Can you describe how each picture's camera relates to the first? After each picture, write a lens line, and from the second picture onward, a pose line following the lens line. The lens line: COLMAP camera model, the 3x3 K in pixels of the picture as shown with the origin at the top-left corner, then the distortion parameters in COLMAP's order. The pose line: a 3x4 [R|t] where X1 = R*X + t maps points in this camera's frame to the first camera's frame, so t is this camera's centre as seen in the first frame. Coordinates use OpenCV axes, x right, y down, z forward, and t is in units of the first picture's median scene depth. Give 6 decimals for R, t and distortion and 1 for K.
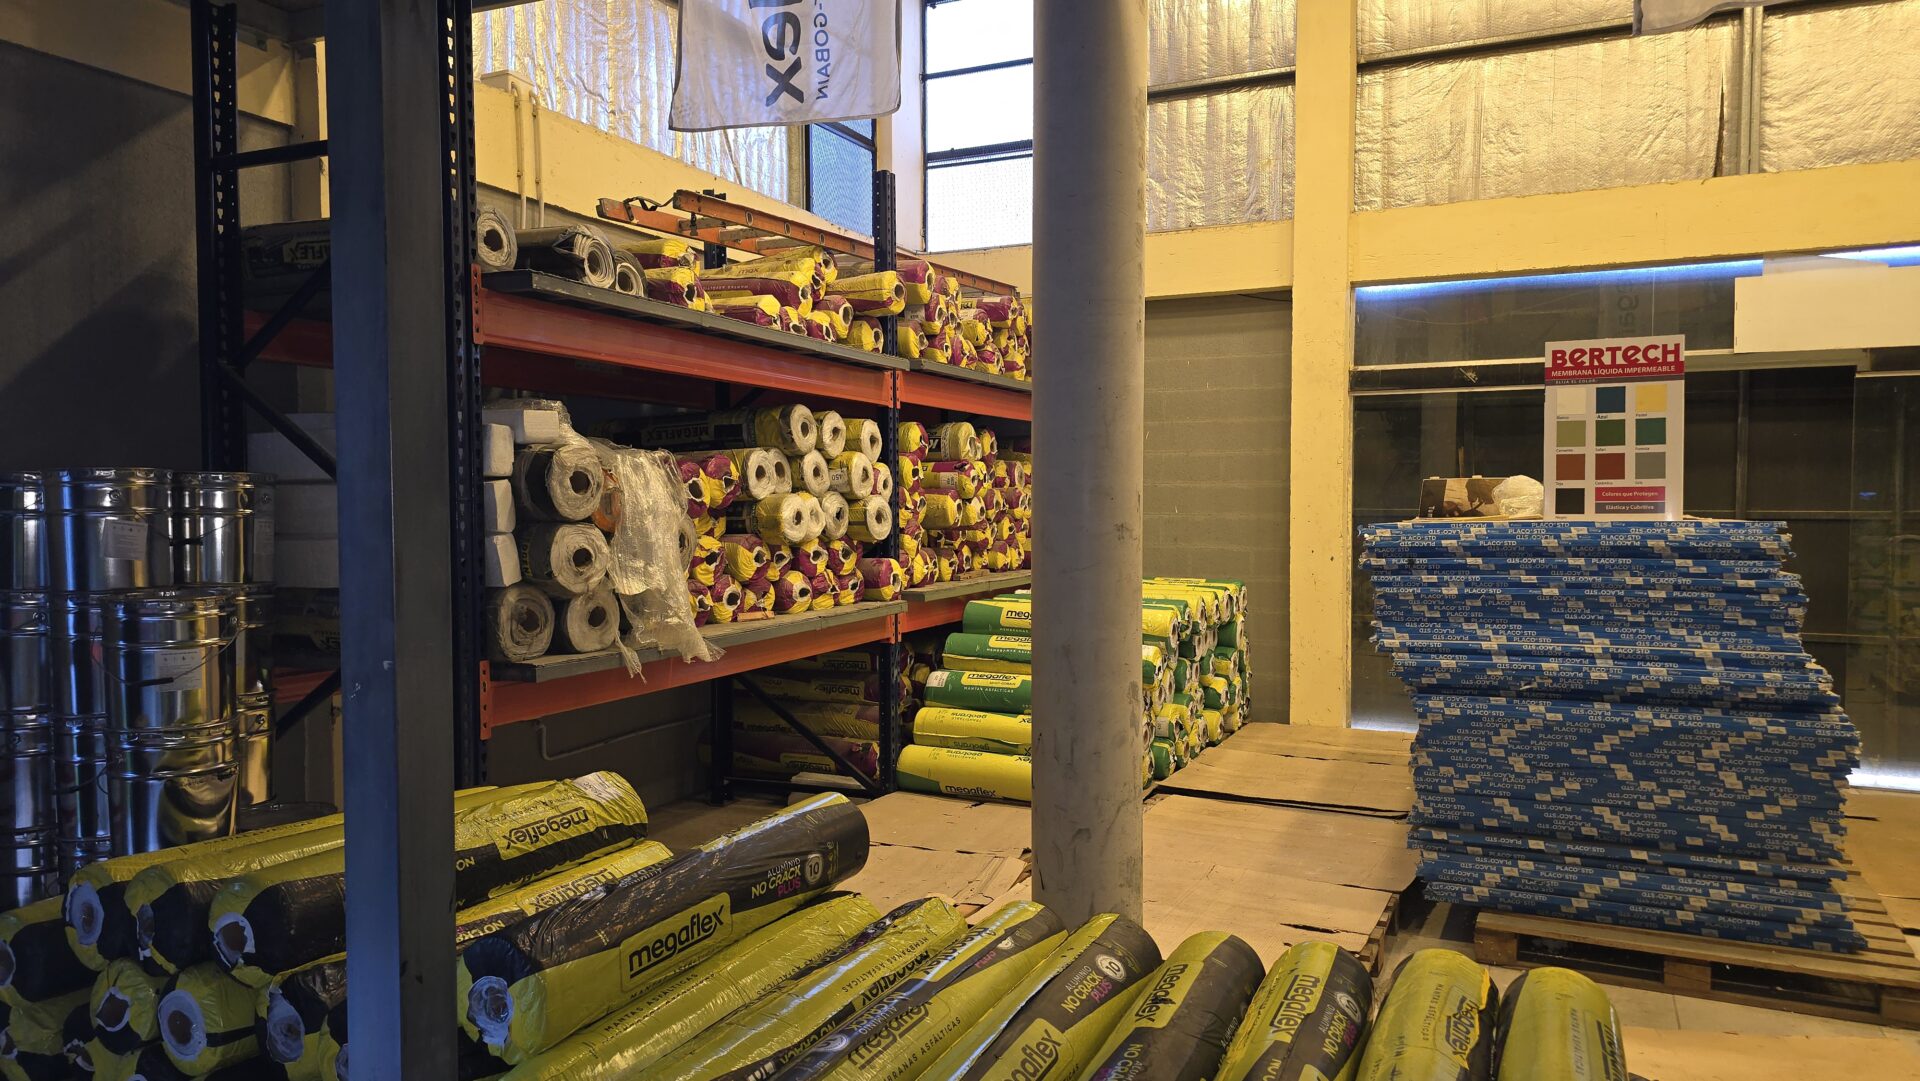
lens RADIAL K [[1286.2, 0, 972.6], [0, 1286.2, 545.3], [0, 0, 1]] dist [0.054711, -0.046934]
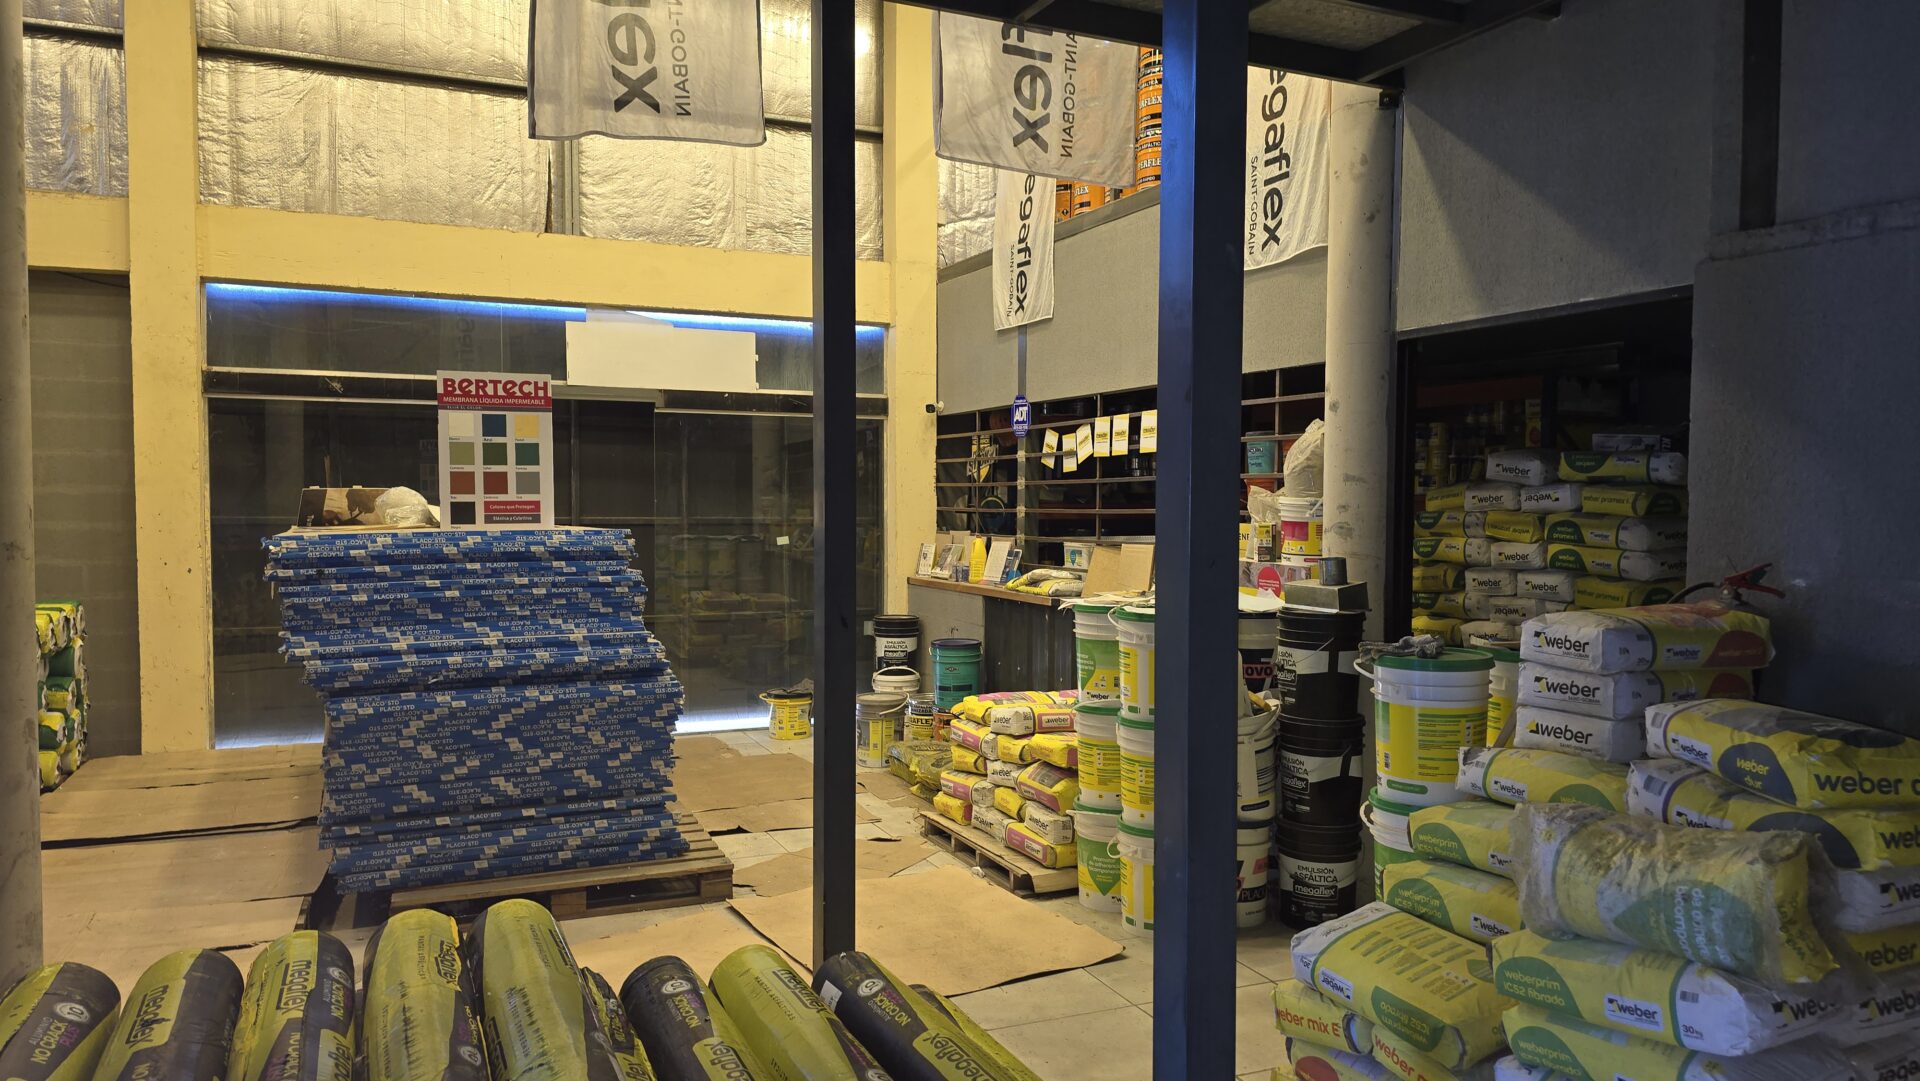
lens RADIAL K [[1278.6, 0, 948.6], [0, 1278.6, 551.9], [0, 0, 1]] dist [0.088995, -0.094938]
pose [[0.670404, -0.026388, 0.741527, -0.093735], [0.024055, 0.999615, 0.013824, -0.005533], [-0.741606, 0.008570, 0.670781, -0.070349]]
